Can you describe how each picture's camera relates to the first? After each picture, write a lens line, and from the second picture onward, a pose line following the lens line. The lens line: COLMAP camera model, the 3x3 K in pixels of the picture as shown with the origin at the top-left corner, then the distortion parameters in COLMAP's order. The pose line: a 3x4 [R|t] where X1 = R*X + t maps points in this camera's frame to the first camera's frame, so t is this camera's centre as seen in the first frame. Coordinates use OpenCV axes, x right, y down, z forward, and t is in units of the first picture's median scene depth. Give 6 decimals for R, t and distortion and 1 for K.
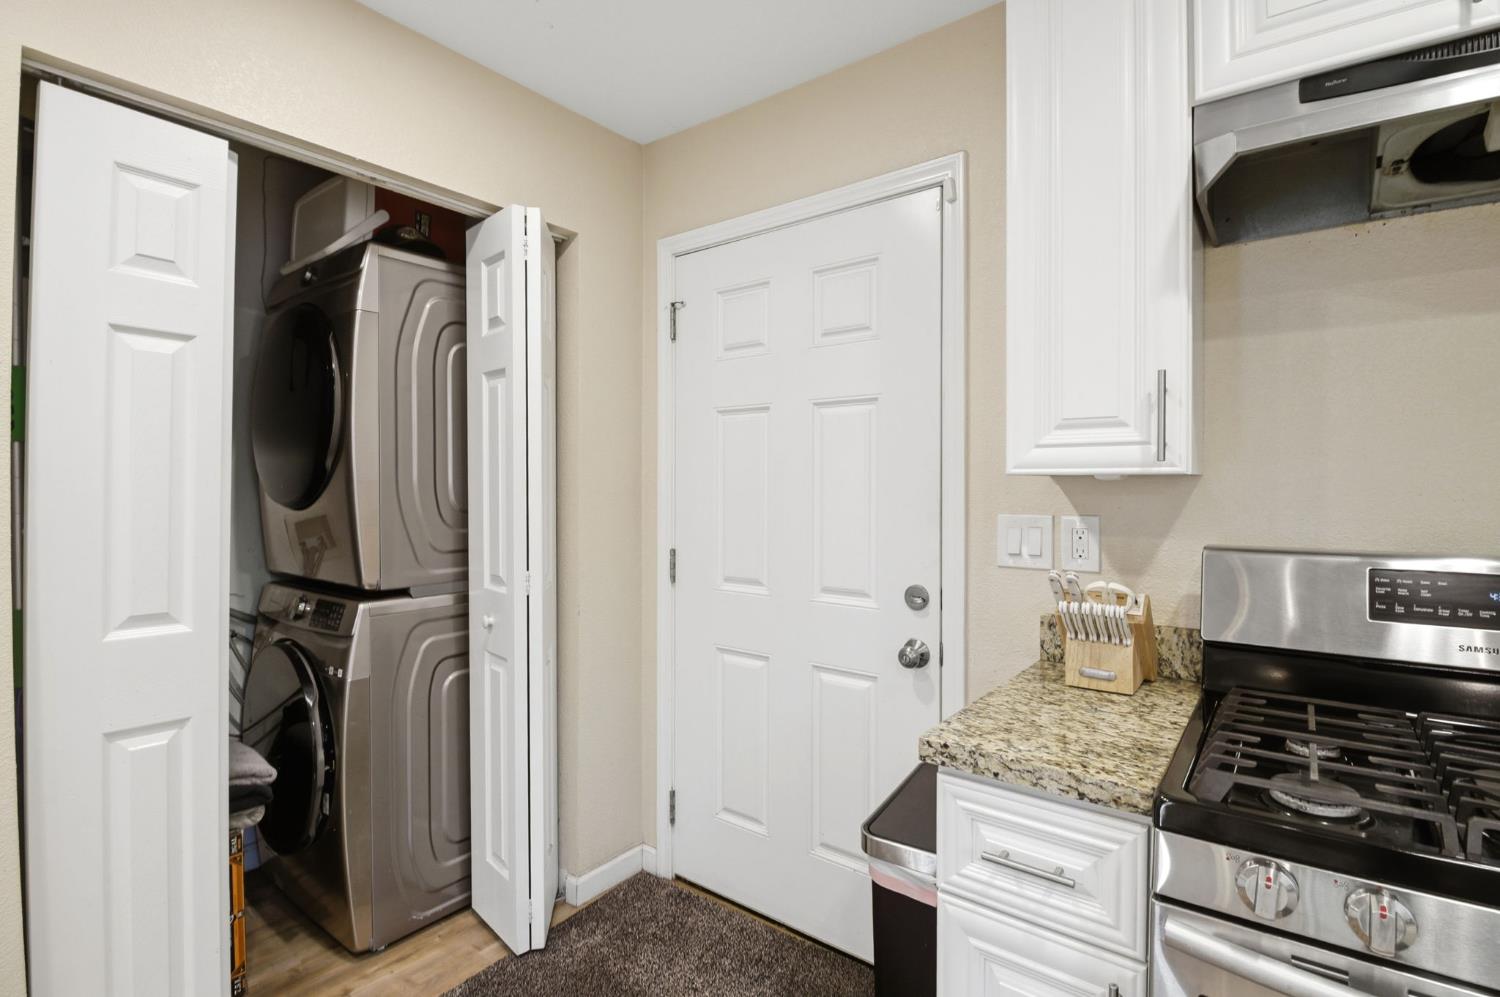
lens RADIAL K [[705.9, 0, 762.2], [0, 705.9, 491.9], [0, 0, 1]] dist [-0.009437, -0.007101]
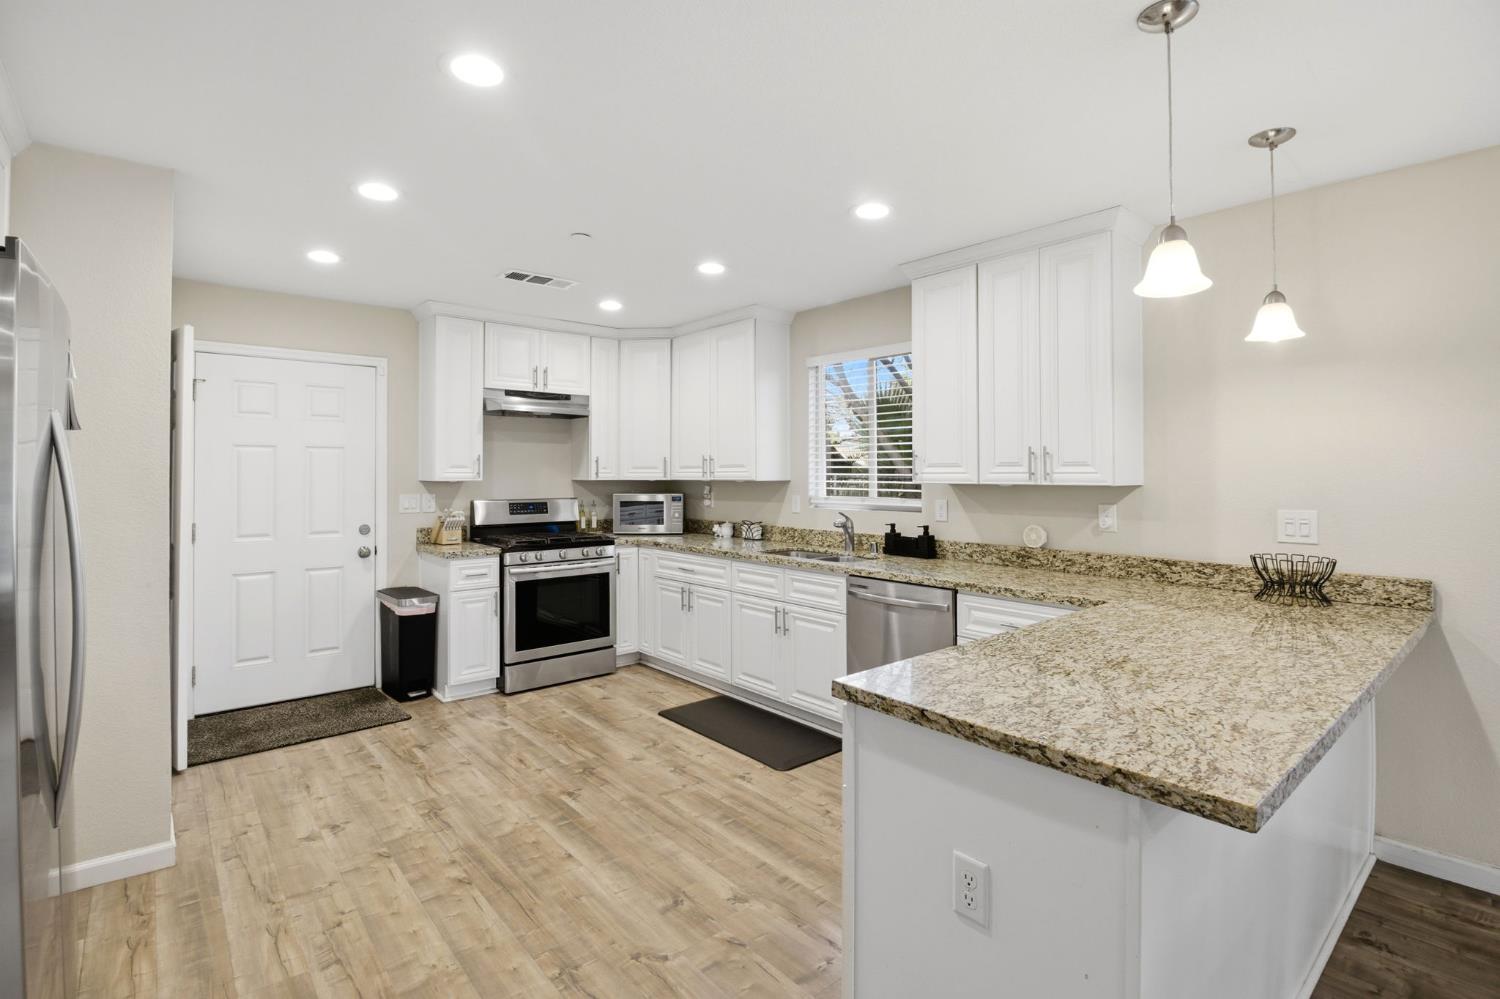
lens RADIAL K [[701.8, 0, 757.9], [0, 701.8, 475.1], [0, 0, 1]] dist [-0.017647, -0.002110]
pose [[0.211371, -0.011014, 0.977344, -2.123705], [0.005757, 0.999933, 0.010024, -0.065332], [-0.977389, 0.003508, 0.211420, -0.983168]]
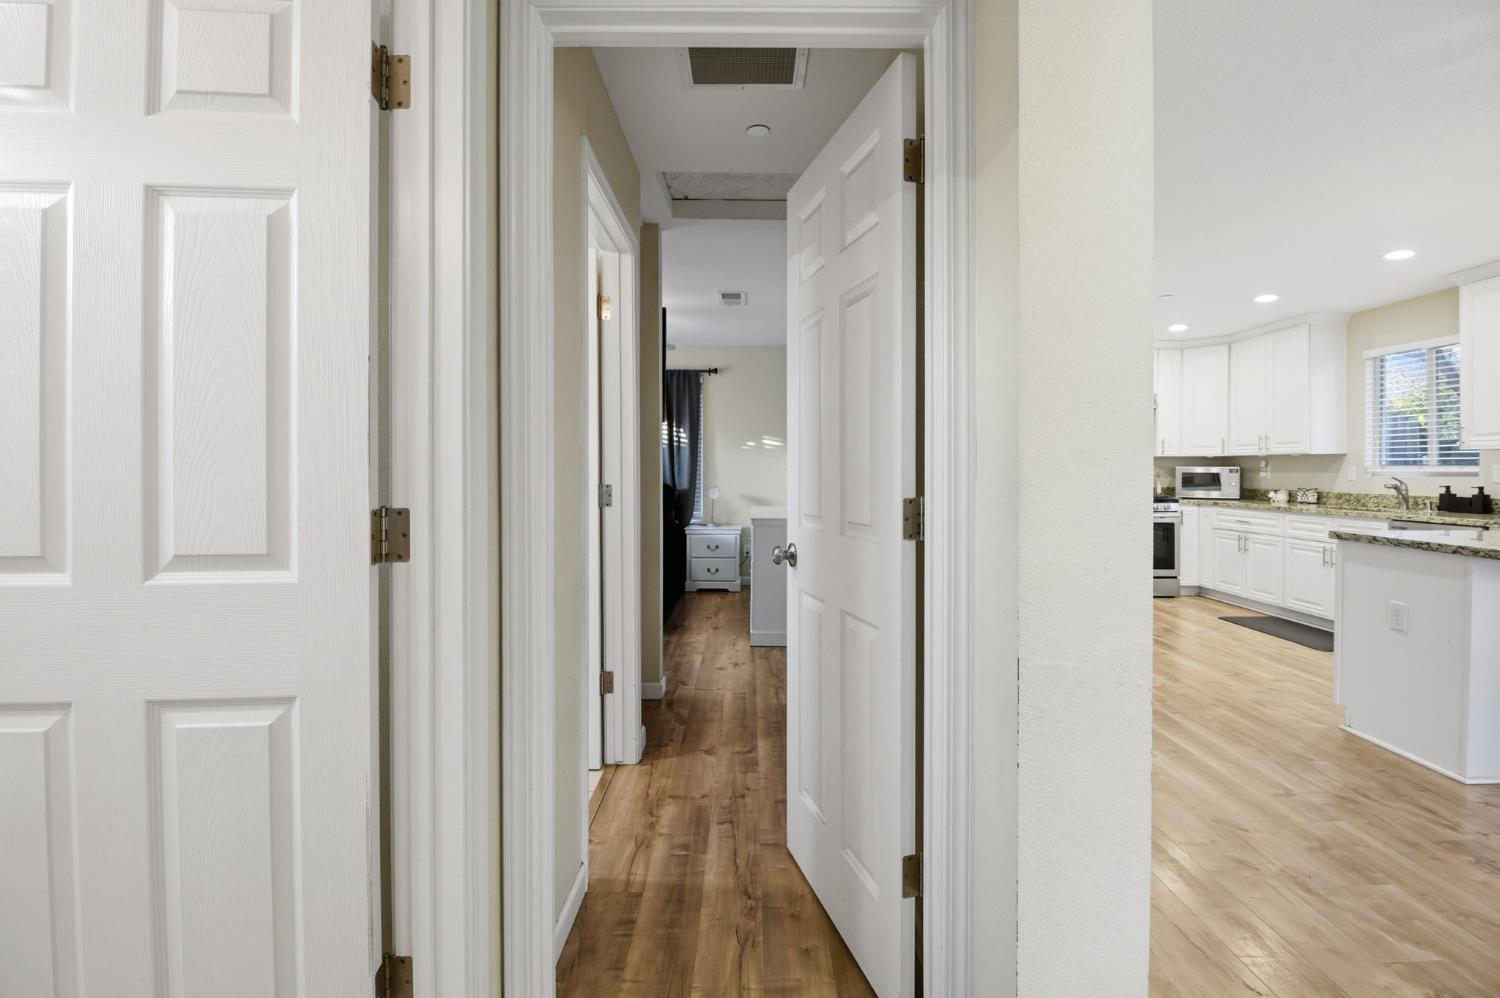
lens RADIAL K [[705.9, 0, 752.8], [0, 705.9, 470.5], [0, 0, 1]] dist [-0.009437, -0.007101]
pose [[0.796851, -0.005816, 0.604148, -3.742370], [0.003766, 0.999982, 0.004660, 0.044358], [-0.604164, -0.001438, 0.796859, -1.495294]]
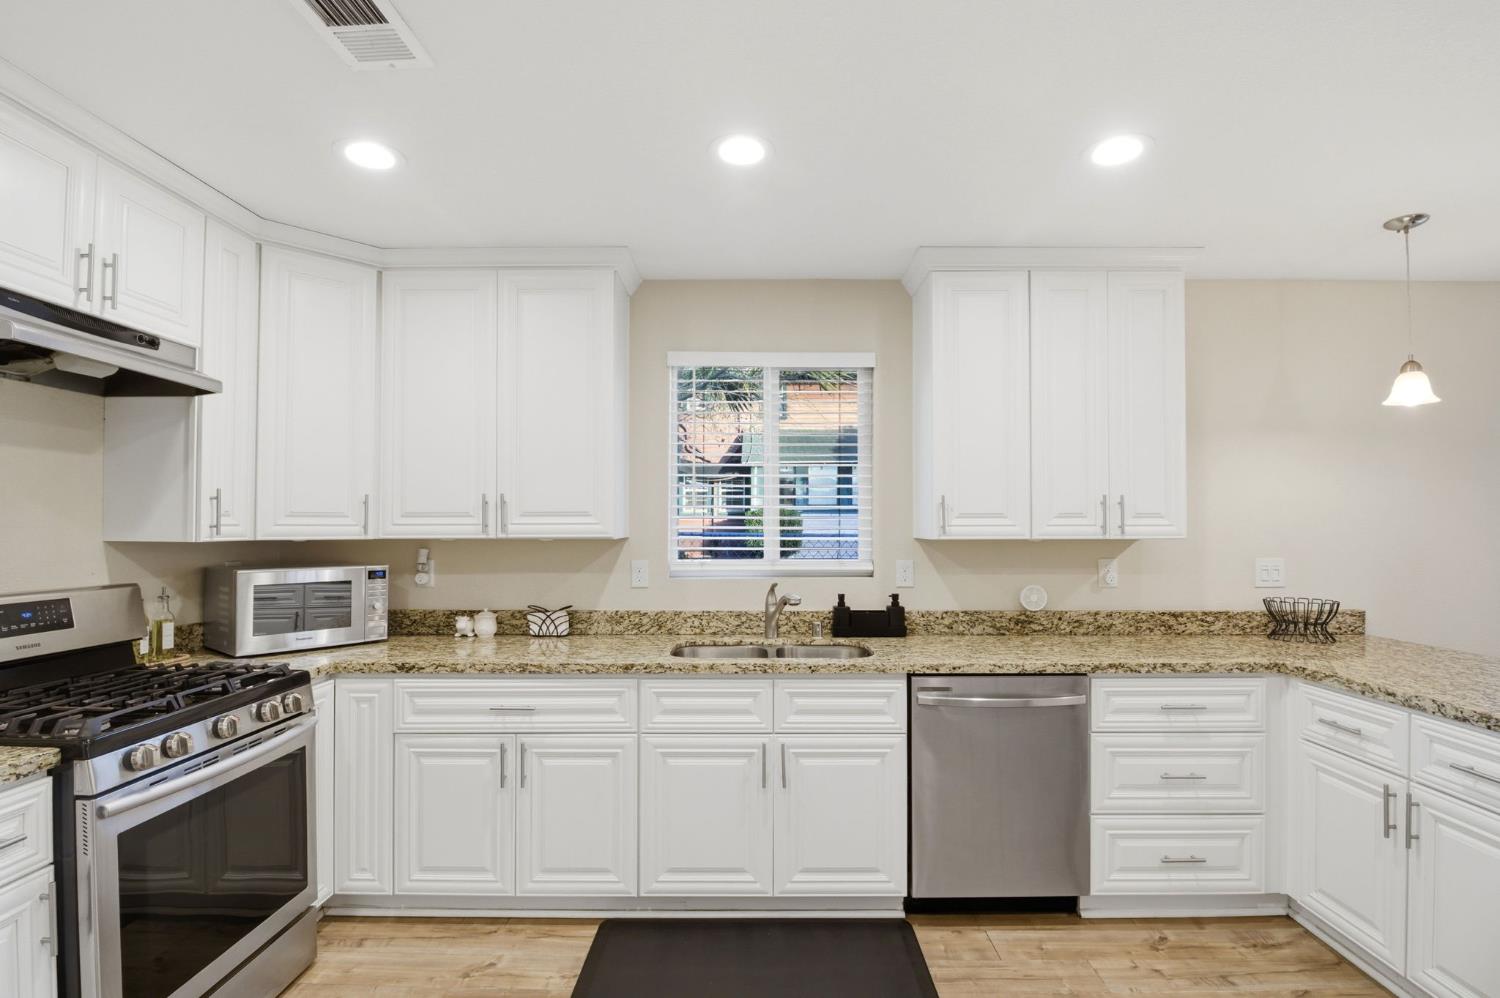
lens RADIAL K [[705.9, 0, 745.6], [0, 705.9, 514.9], [0, 0, 1]] dist [-0.009437, -0.007101]
pose [[-0.593269, 0.005158, 0.804988, -0.927774], [-0.001932, 0.999967, -0.007832, -0.059442], [-0.805002, -0.006202, -0.593239, 0.392935]]
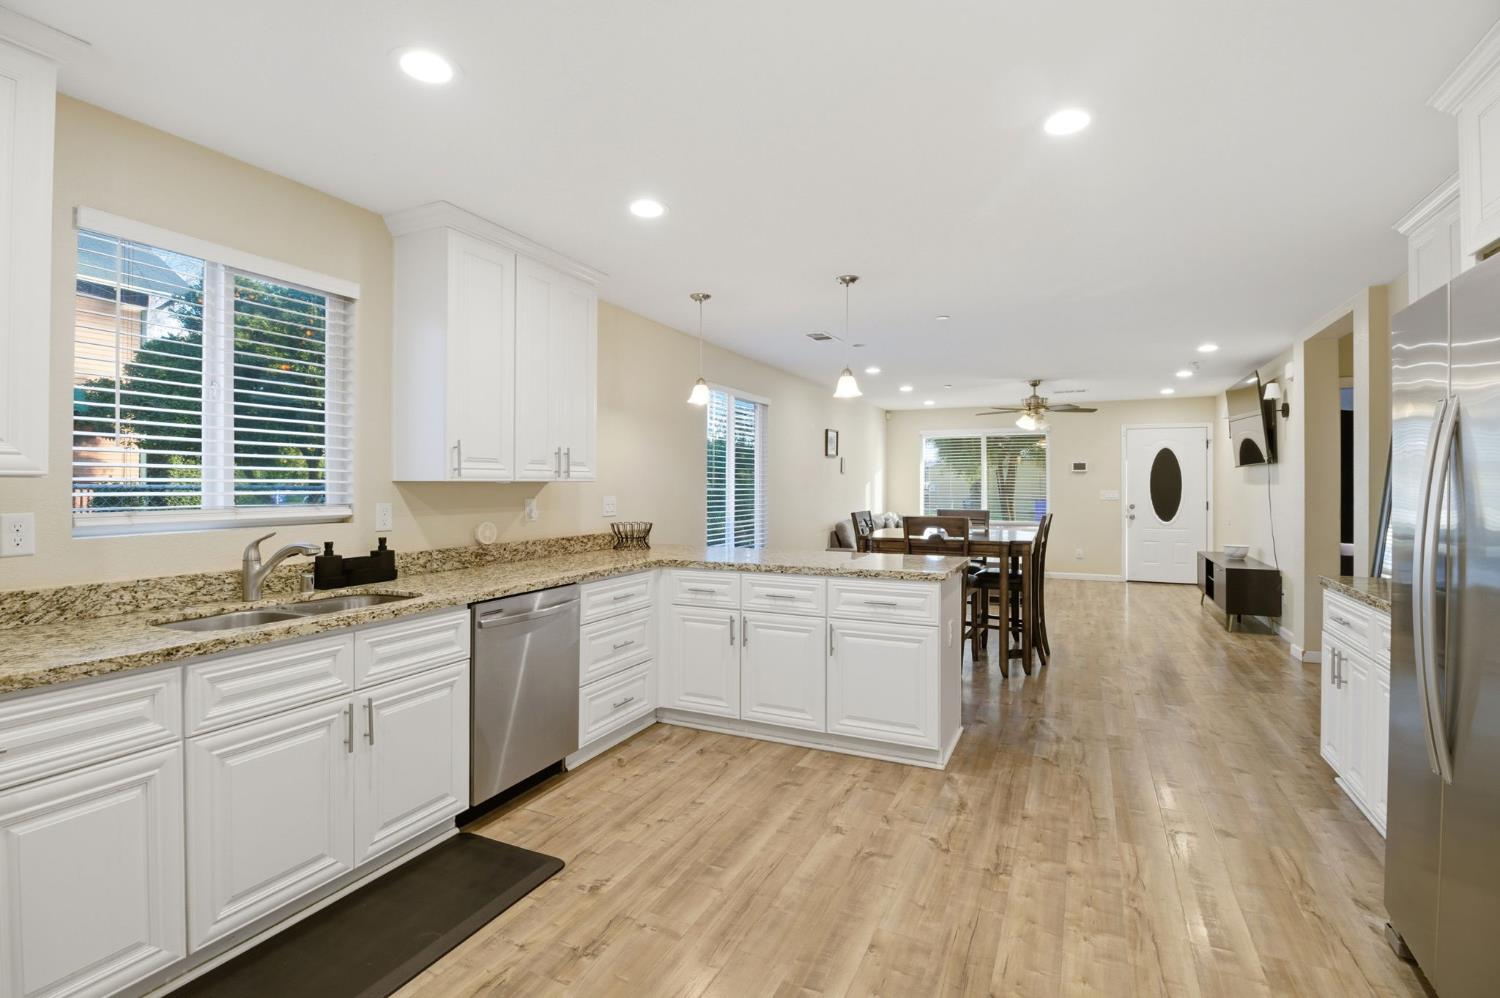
lens RADIAL K [[705.9, 0, 737.7], [0, 705.9, 479.2], [0, 0, 1]] dist [-0.009437, -0.007101]
pose [[-0.980537, -0.012335, -0.195946, -0.200800], [-0.011623, 0.999921, -0.004783, -0.019722], [0.195989, -0.002412, -0.980603, 0.944773]]
